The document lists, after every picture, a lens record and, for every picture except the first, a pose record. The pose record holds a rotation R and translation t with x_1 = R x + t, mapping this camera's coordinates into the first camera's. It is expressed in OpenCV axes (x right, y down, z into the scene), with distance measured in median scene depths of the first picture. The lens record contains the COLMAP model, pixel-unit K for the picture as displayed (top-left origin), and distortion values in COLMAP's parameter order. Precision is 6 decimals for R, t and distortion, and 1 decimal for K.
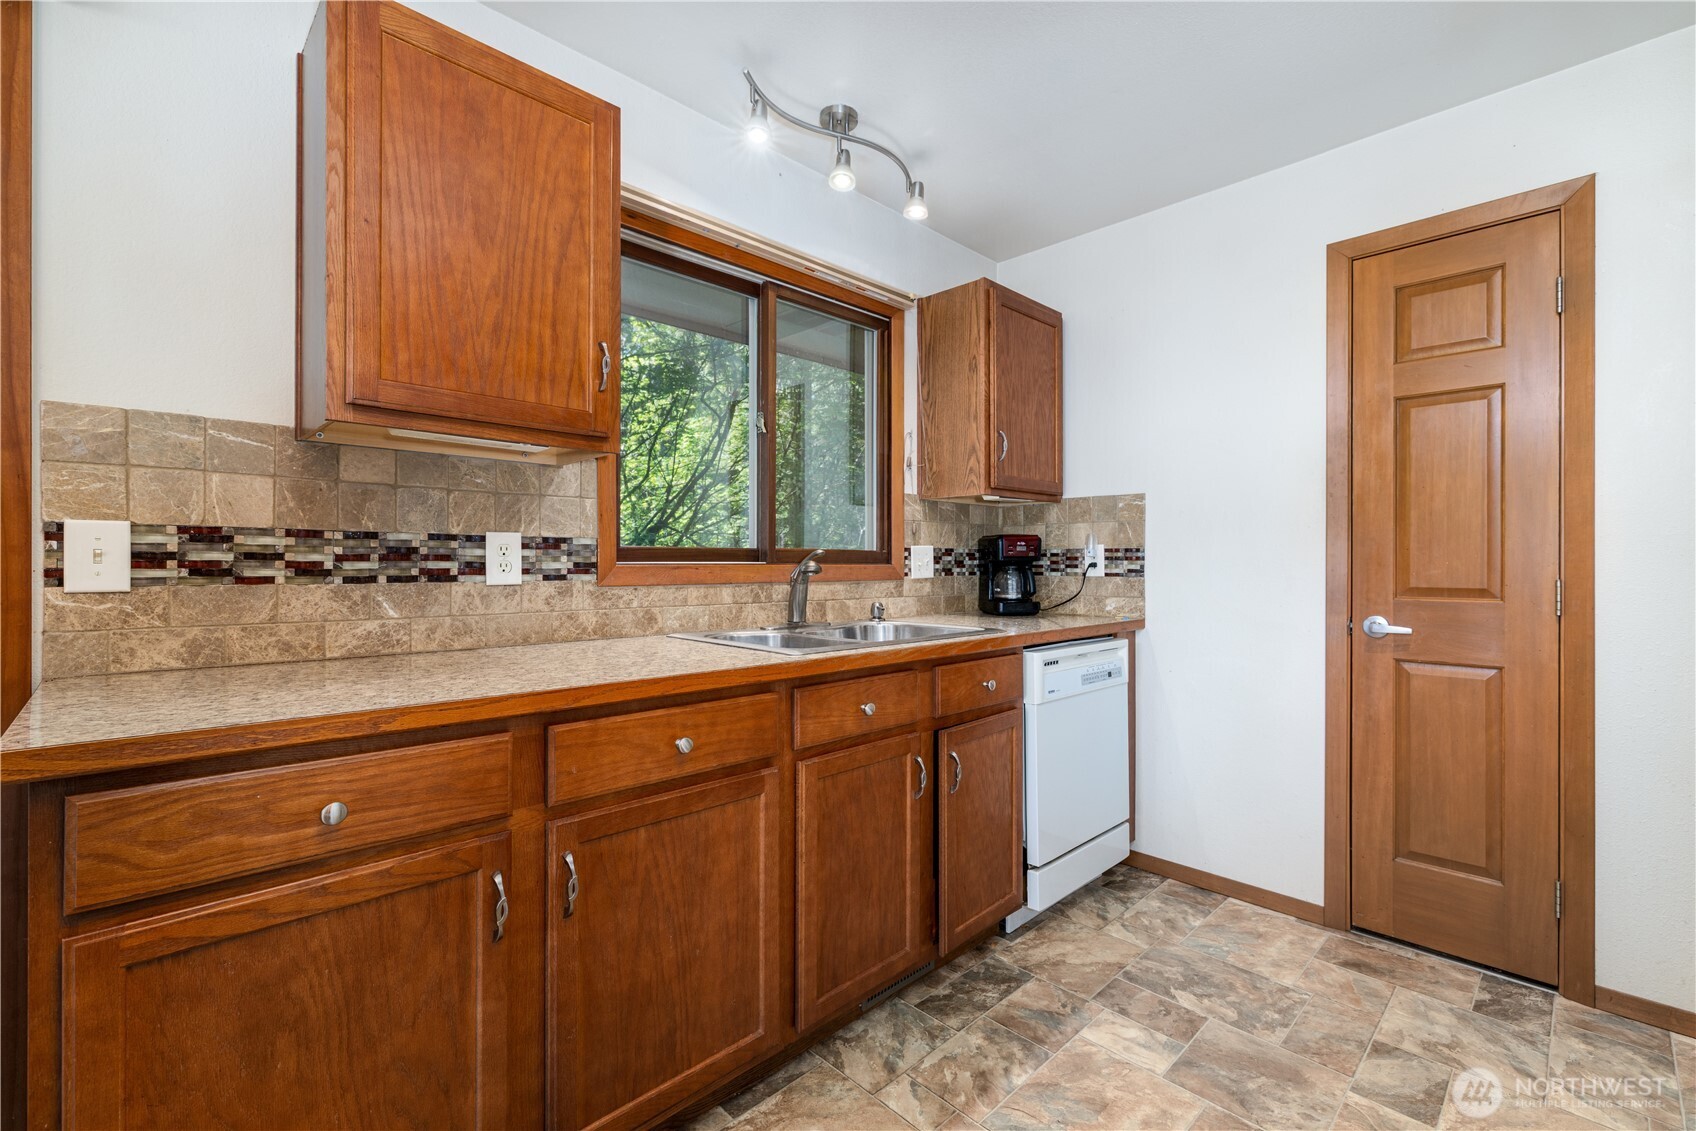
lens RADIAL K [[735.9, 0, 848.3], [0, 735.9, 564.4], [0, 0, 1]] dist [-0.001737, 0.000769]
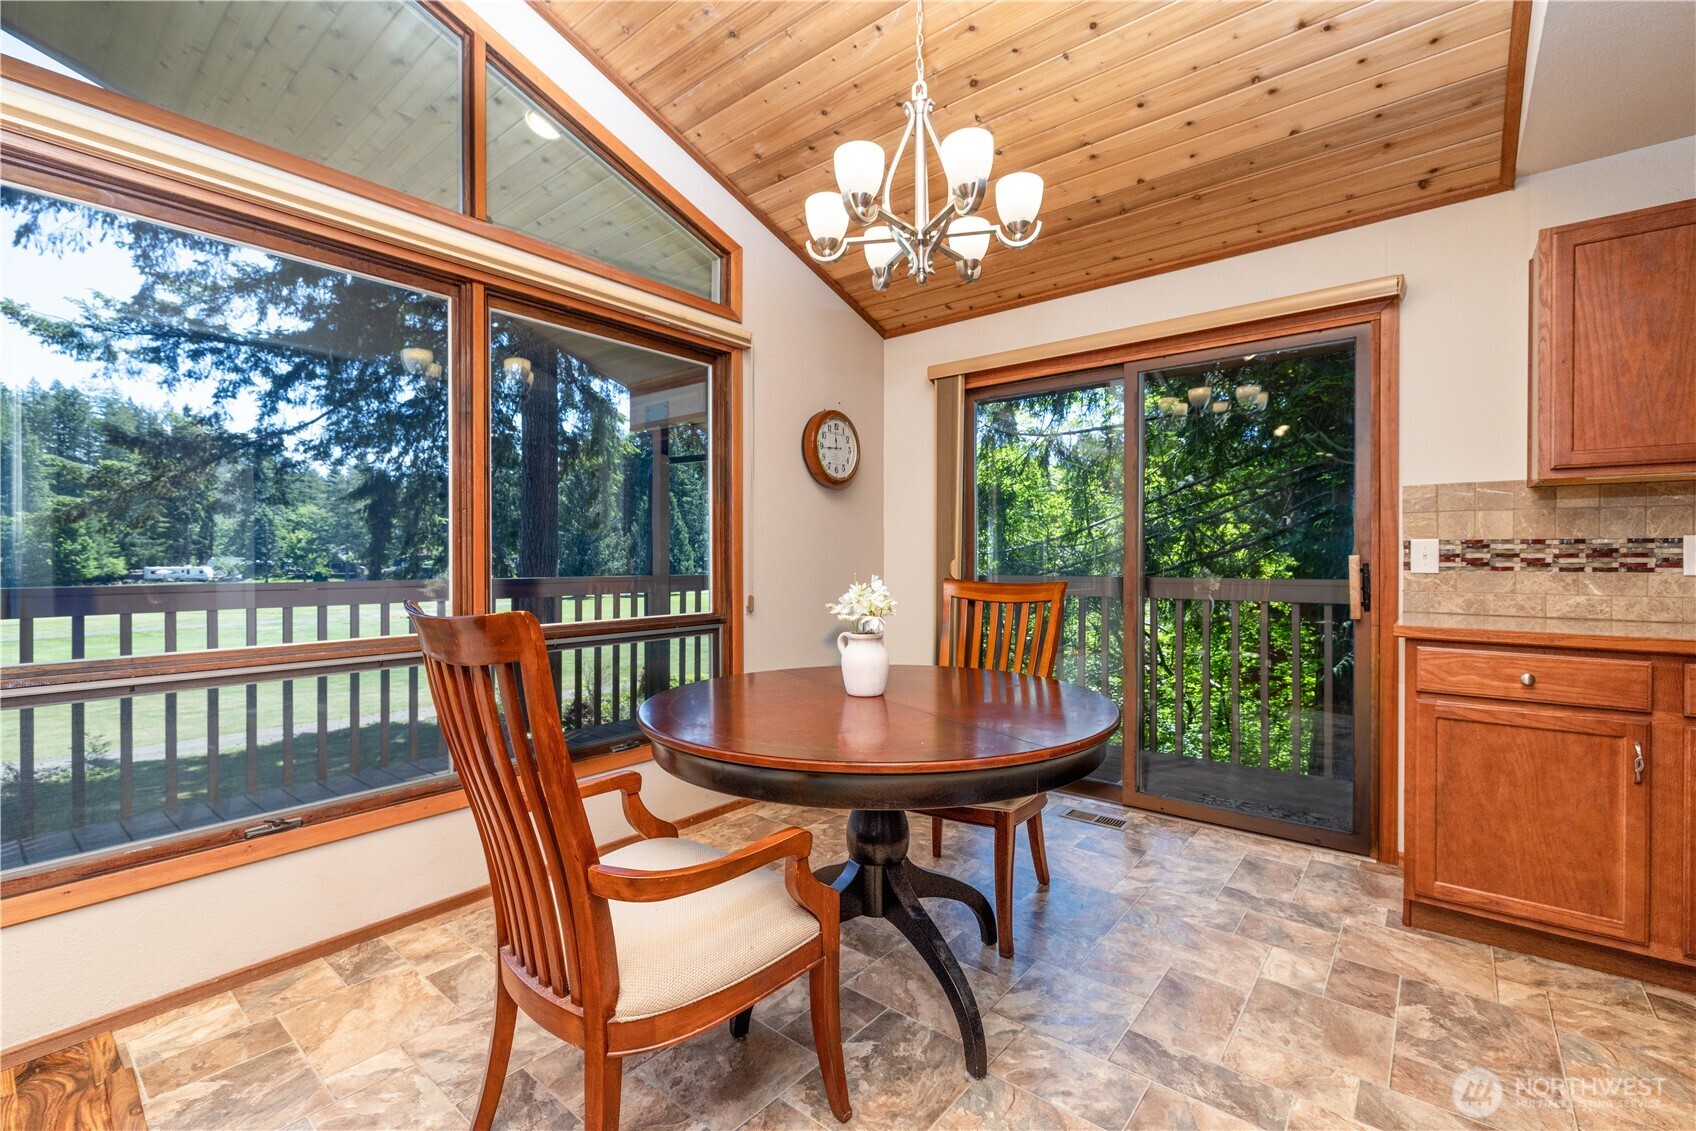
lens RADIAL K [[735.9, 0, 855.3], [0, 735.9, 563.4], [0, 0, 1]] dist [-0.001737, 0.000769]
pose [[0.125367, 0.001728, -0.992109, 2.001696], [-0.001130, 0.999998, 0.001599, 0.018687], [0.992110, 0.000920, 0.125368, -2.044338]]
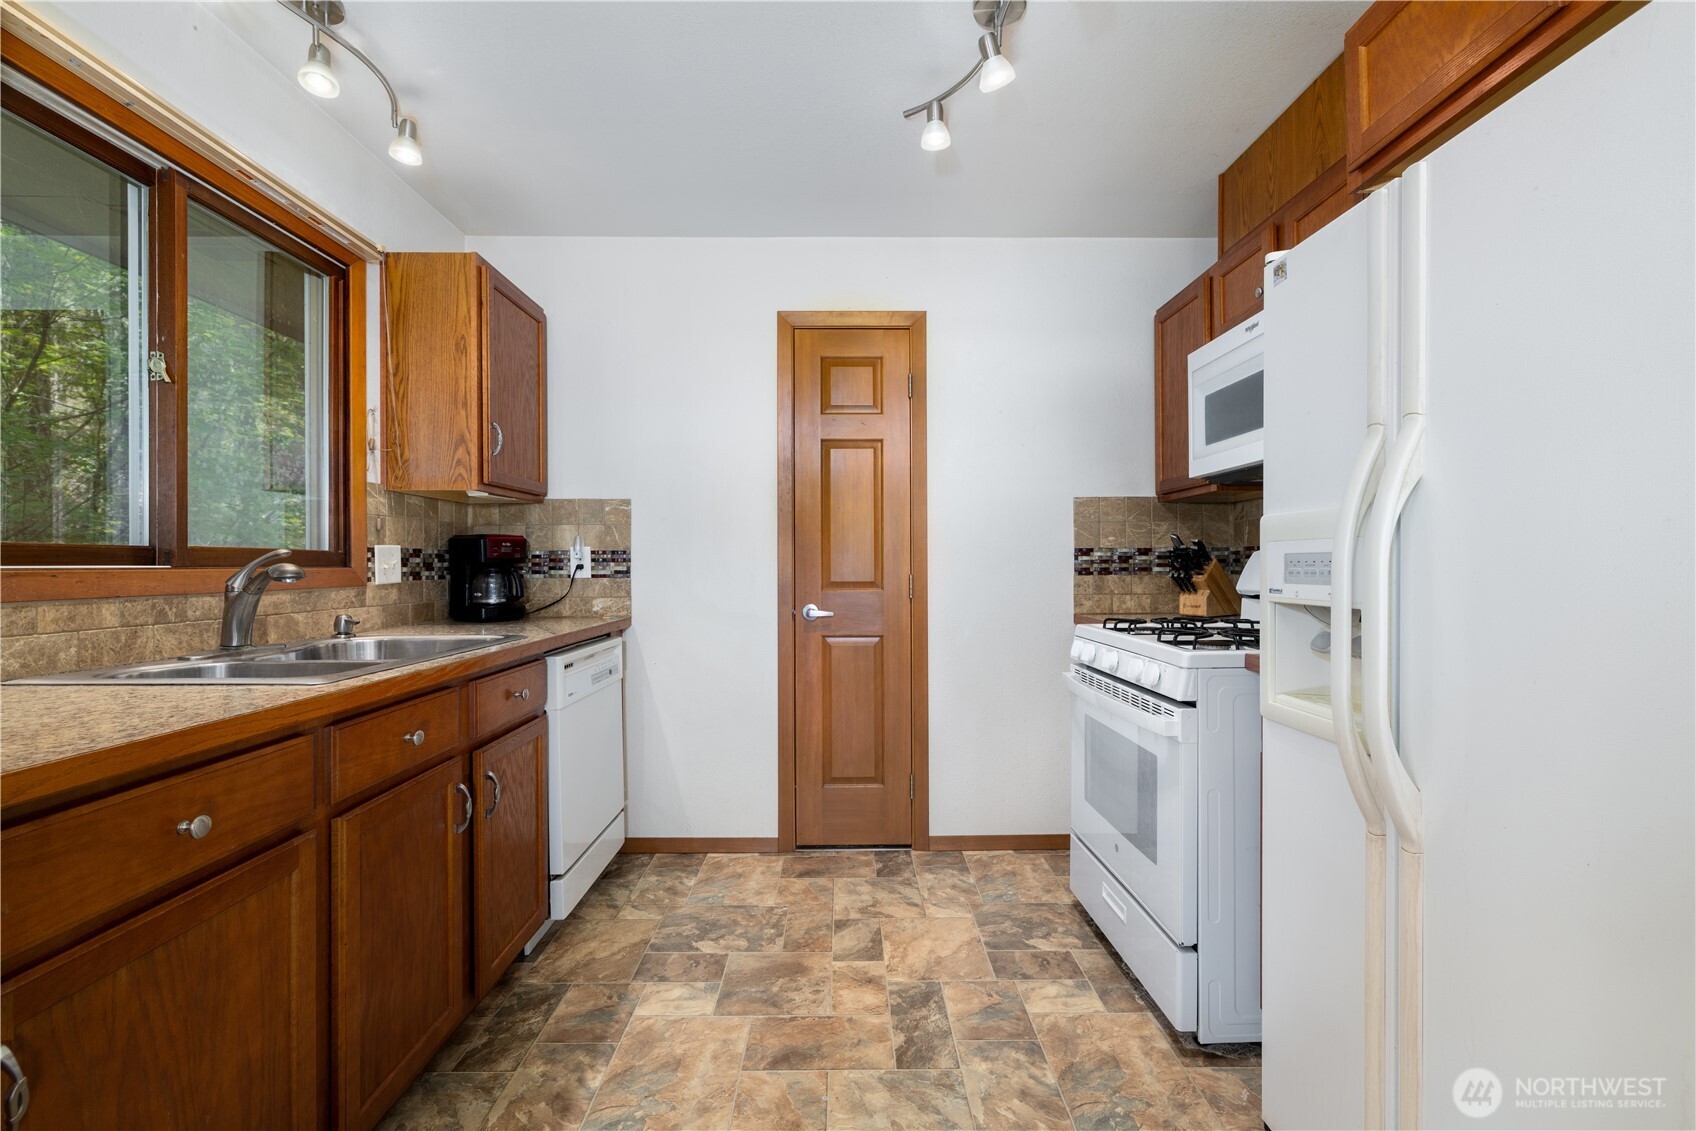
lens RADIAL K [[735.9, 0, 854.4], [0, 735.9, 564.2], [0, 0, 1]] dist [-0.001737, 0.000769]
pose [[0.687905, -0.004092, 0.725789, -0.171669], [0.006491, 0.999979, -0.000514, 0.000141], [-0.725771, 0.005065, 0.687917, 0.037561]]
